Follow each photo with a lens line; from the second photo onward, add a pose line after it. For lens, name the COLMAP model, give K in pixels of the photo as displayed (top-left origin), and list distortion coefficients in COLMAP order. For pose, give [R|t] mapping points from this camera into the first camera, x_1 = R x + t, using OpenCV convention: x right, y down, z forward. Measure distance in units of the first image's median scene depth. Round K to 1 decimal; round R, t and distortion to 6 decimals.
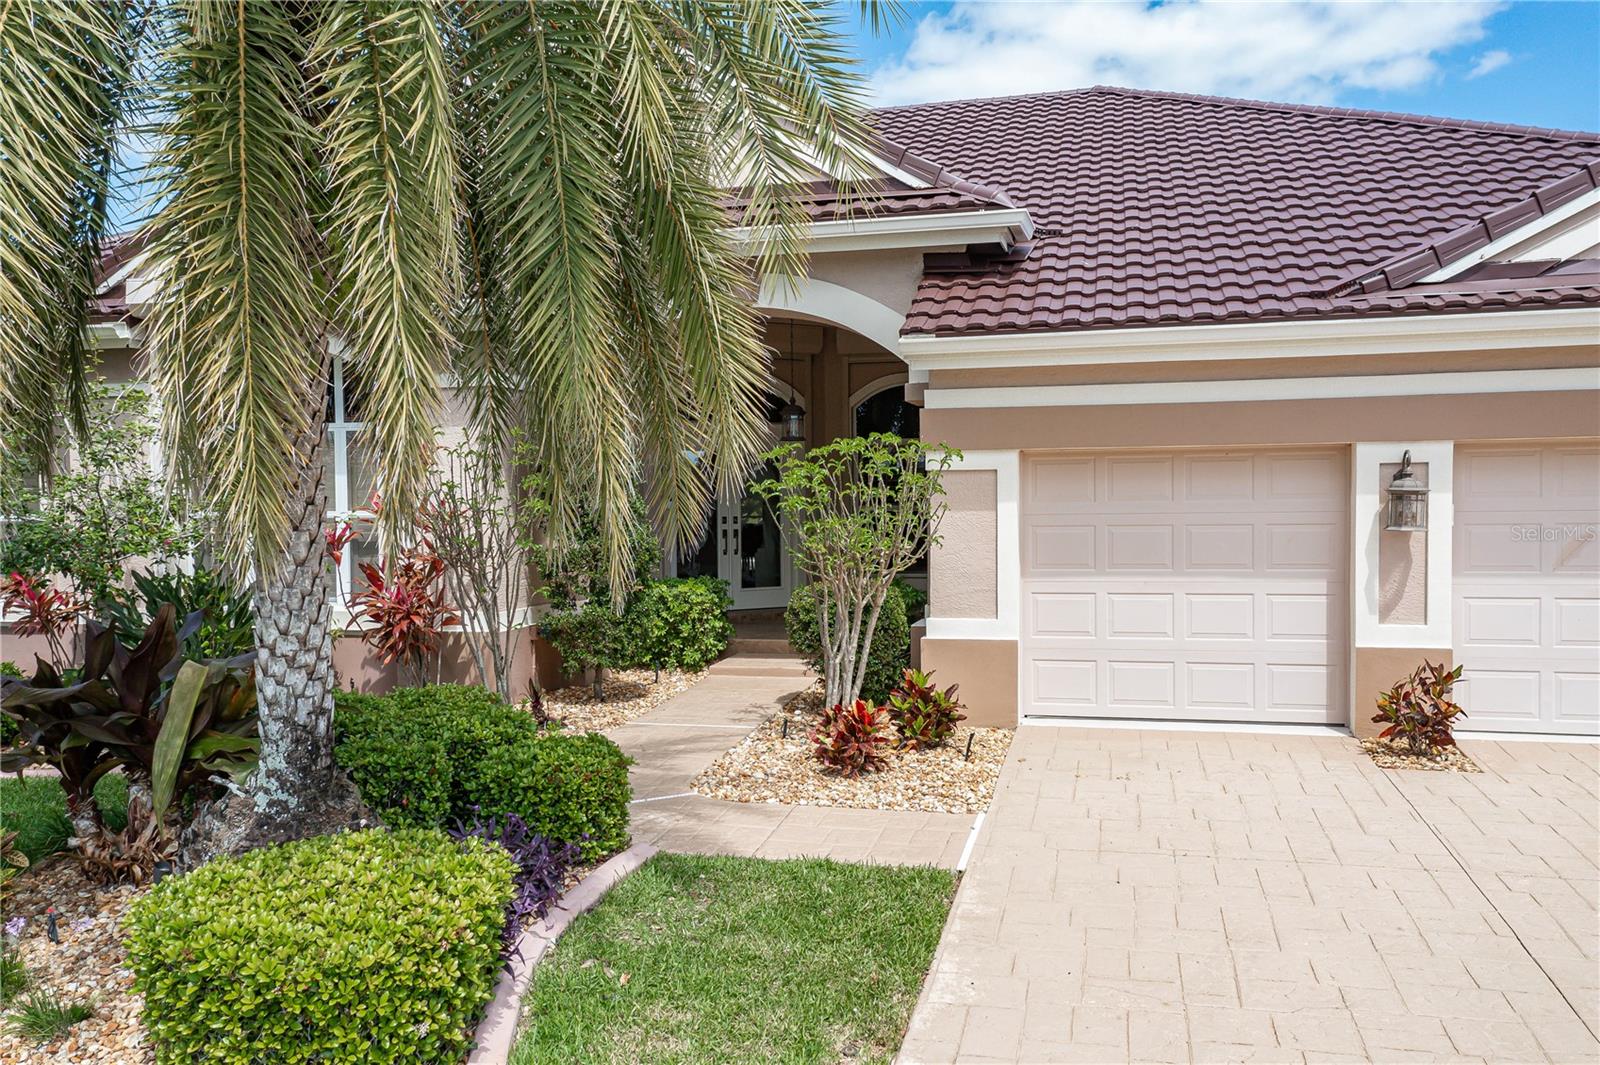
lens RADIAL K [[1271.5, 0, 800.0], [0, 1271.5, 532.5], [0, 0, 1]] dist [0.004158, 0.062032]
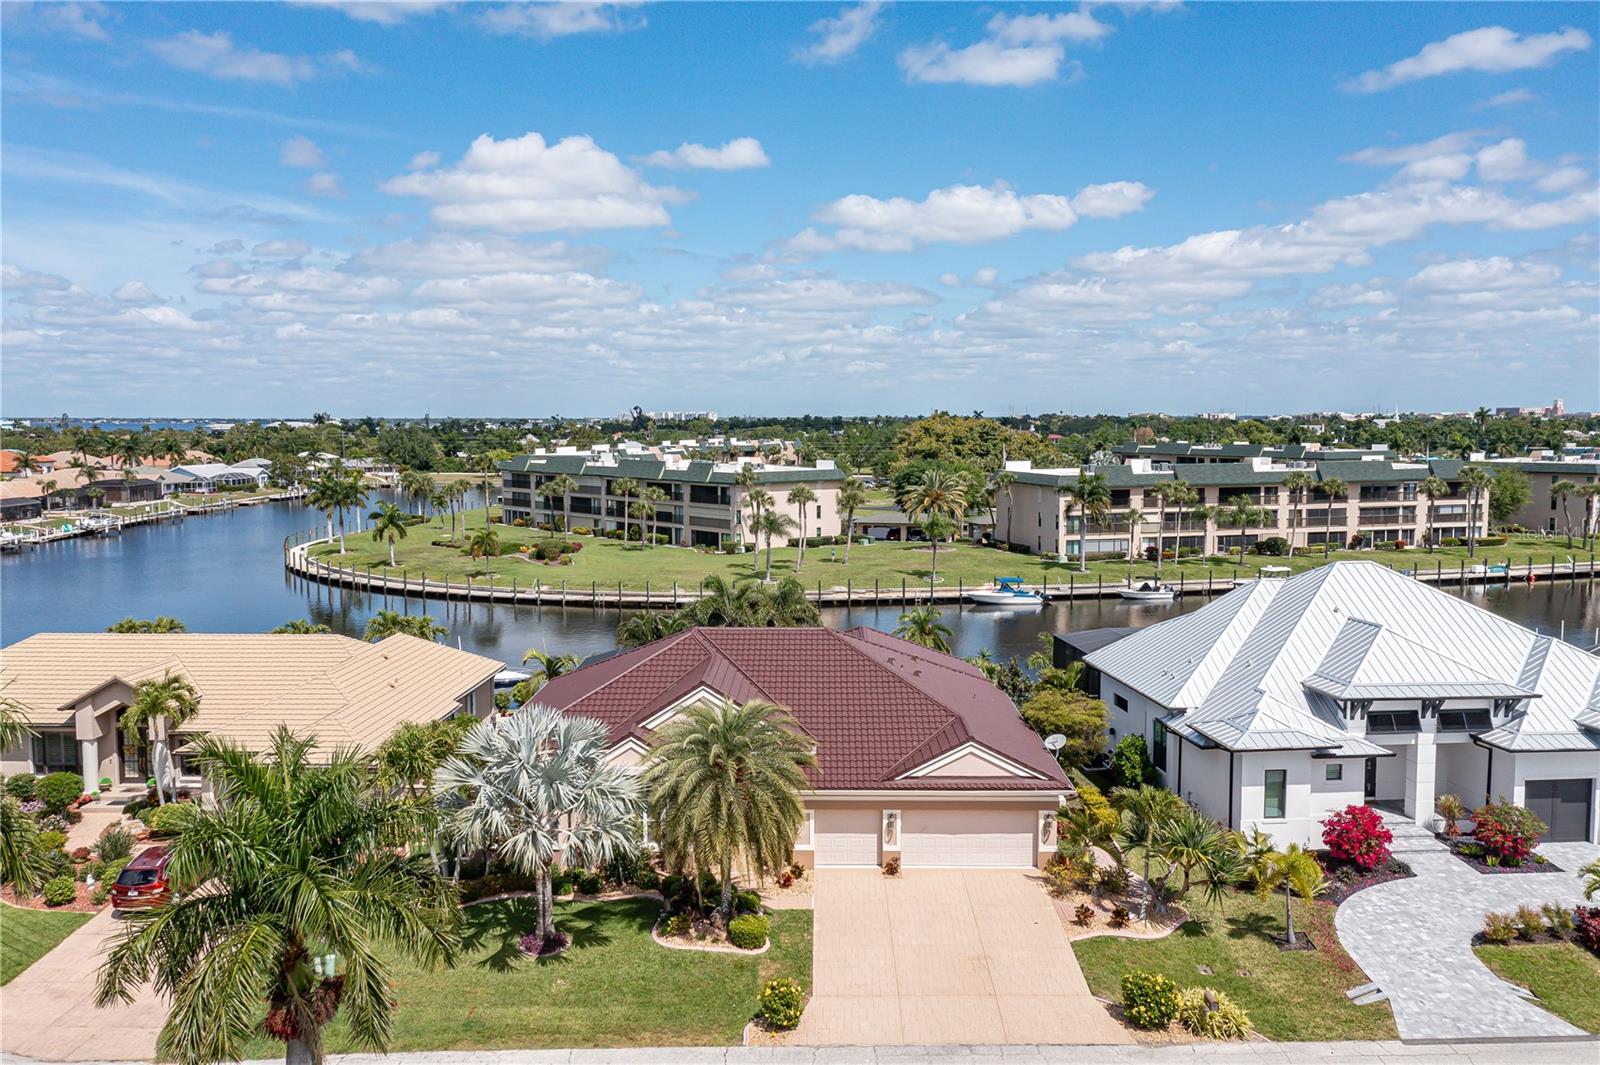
lens RADIAL K [[1288.7, 0, 800.0], [0, 1288.7, 532.5], [0, 0, 1]] dist [0.001852, 0.016358]
pose [[0.972682, -0.012361, 0.231814, -1.022924], [-0.002359, 0.998003, 0.063116, -1.467826], [-0.232131, -0.061939, 0.970710, -3.721736]]
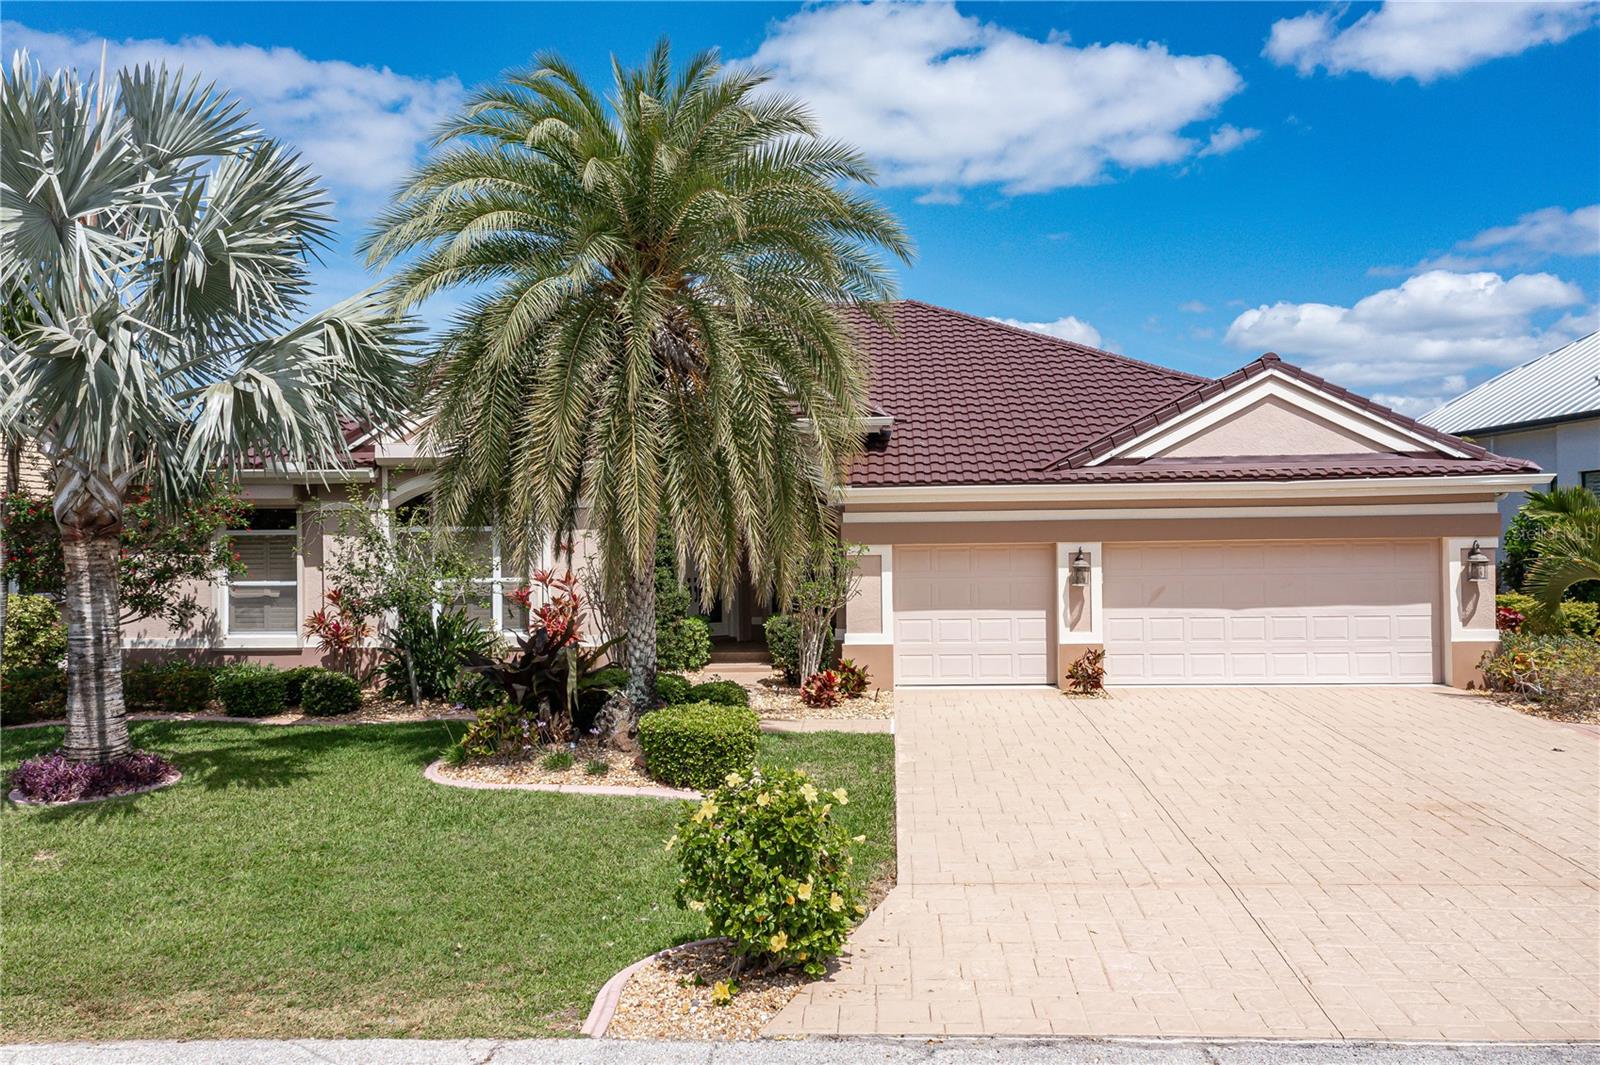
lens RADIAL K [[1264.1, 0, 800.0], [0, 1264.1, 532.5], [0, 0, 1]] dist [0.024603, -0.000828]
pose [[0.984092, -0.000049, 0.177661, -0.331584], [0.007093, 0.999214, -0.039012, -0.010785], [-0.177519, 0.039652, 0.983318, -0.926509]]
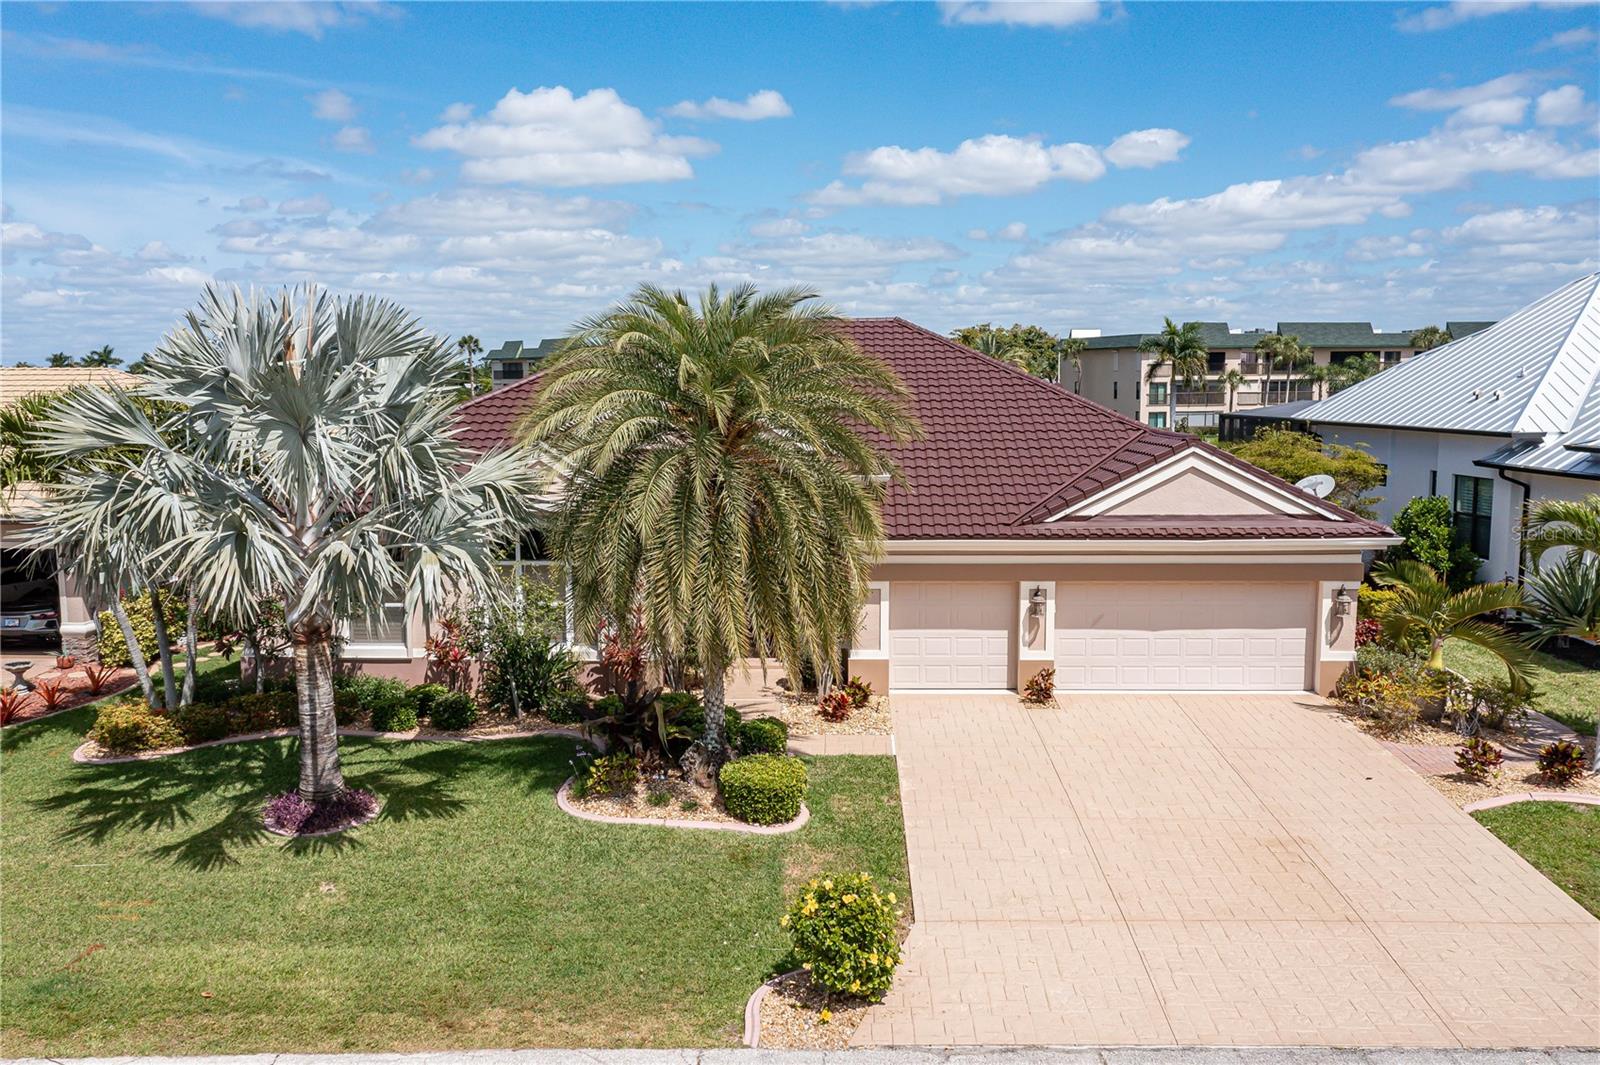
lens RADIAL K [[1288.7, 0, 800.0], [0, 1288.7, 532.5], [0, 0, 1]] dist [0.001852, 0.016358]
pose [[0.976671, -0.020606, 0.213749, -0.555870], [0.000708, 0.995689, 0.092751, -0.414810], [-0.214739, -0.090436, 0.972475, -1.433649]]
